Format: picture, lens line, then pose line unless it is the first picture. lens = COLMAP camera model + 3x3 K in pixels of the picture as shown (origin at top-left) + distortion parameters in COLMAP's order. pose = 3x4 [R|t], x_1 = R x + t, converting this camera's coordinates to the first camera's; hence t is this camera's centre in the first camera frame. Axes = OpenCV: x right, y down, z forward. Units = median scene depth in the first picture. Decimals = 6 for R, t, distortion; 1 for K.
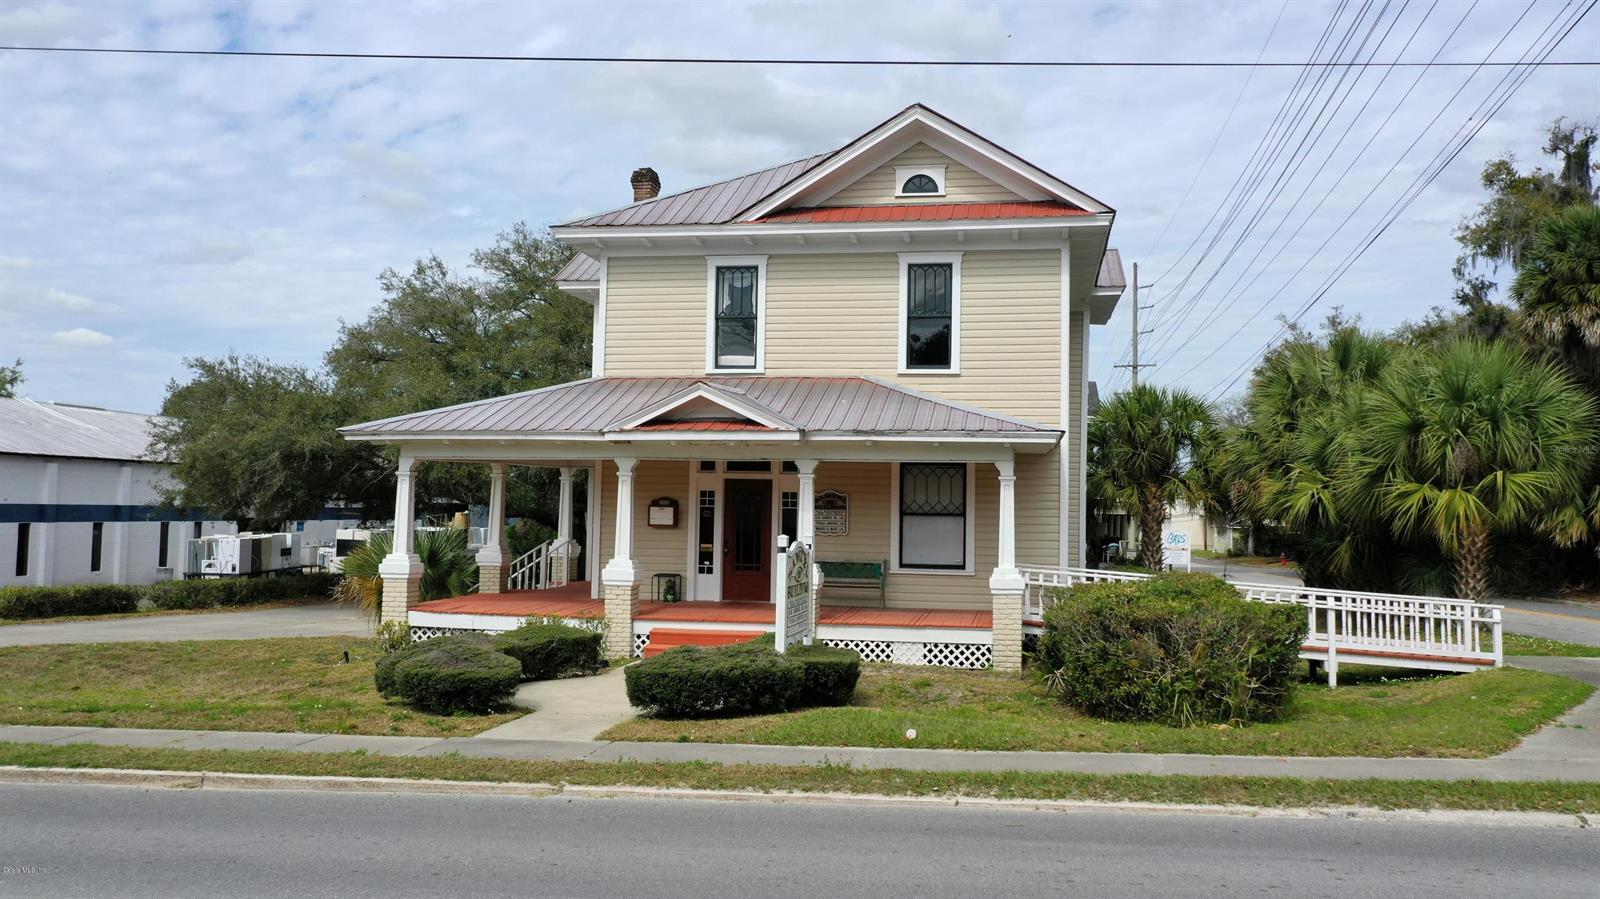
lens RADIAL K [[1280.8, 0, 800.2], [0, 1280.8, 452.8], [0, 0, 1]] dist [-0.007812, 0.004824]
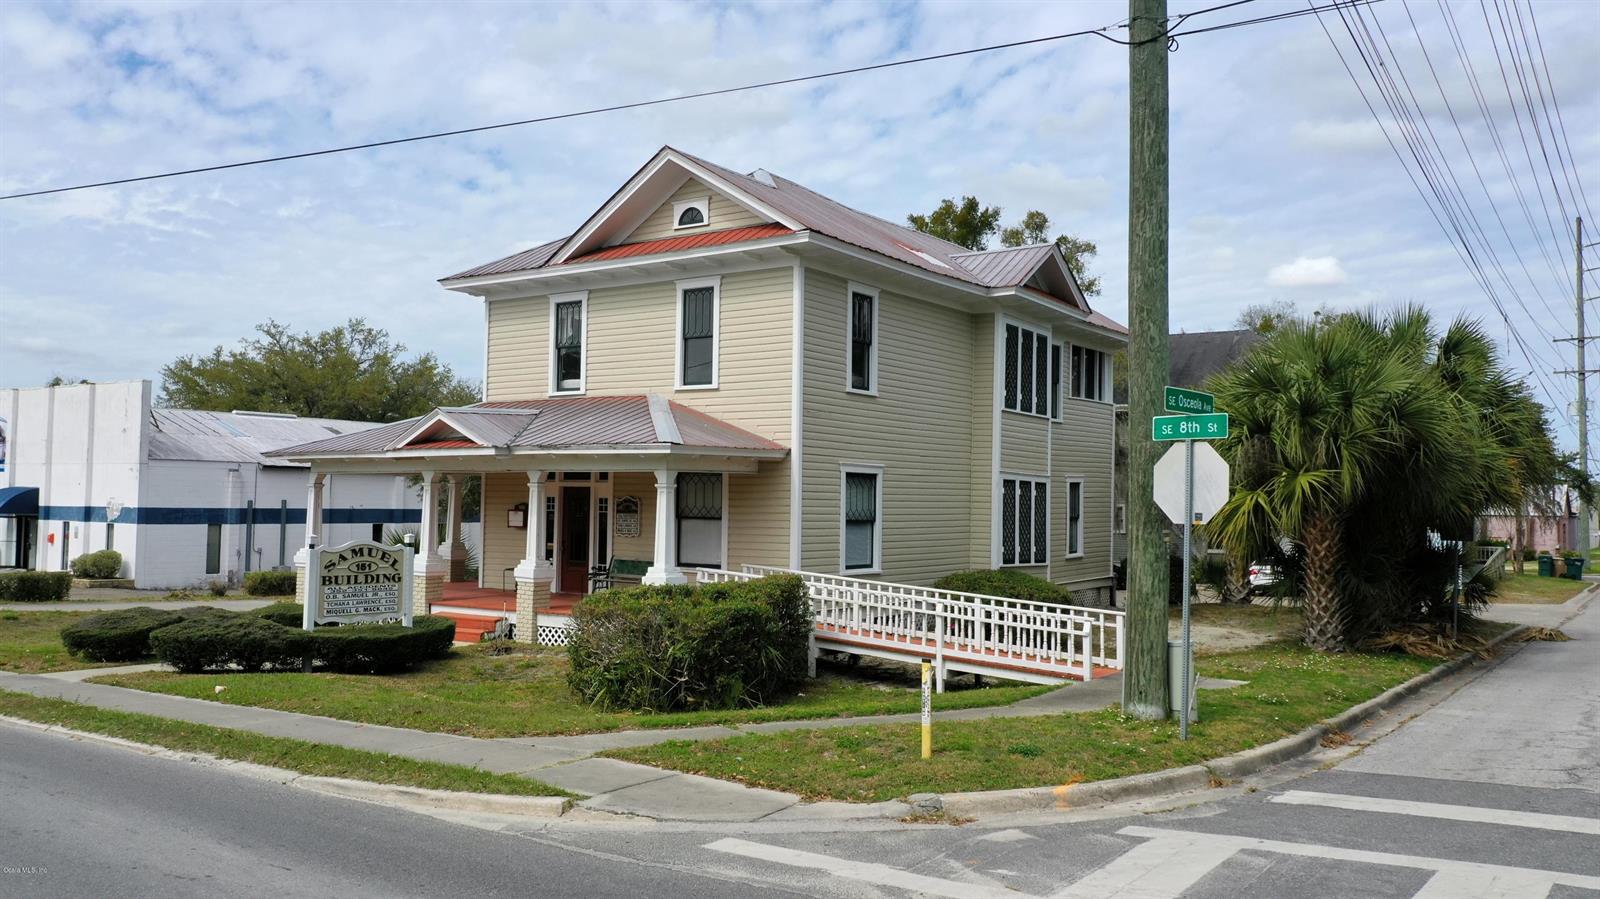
lens RADIAL K [[1280.8, 0, 800.8], [0, 1280.8, 445.4], [0, 0, 1]] dist [-0.007812, 0.004824]
pose [[0.902953, -0.022446, -0.429153, 0.643669], [0.018990, 0.999744, -0.012335, 0.001146], [0.429320, 0.002988, 0.903148, 0.052487]]
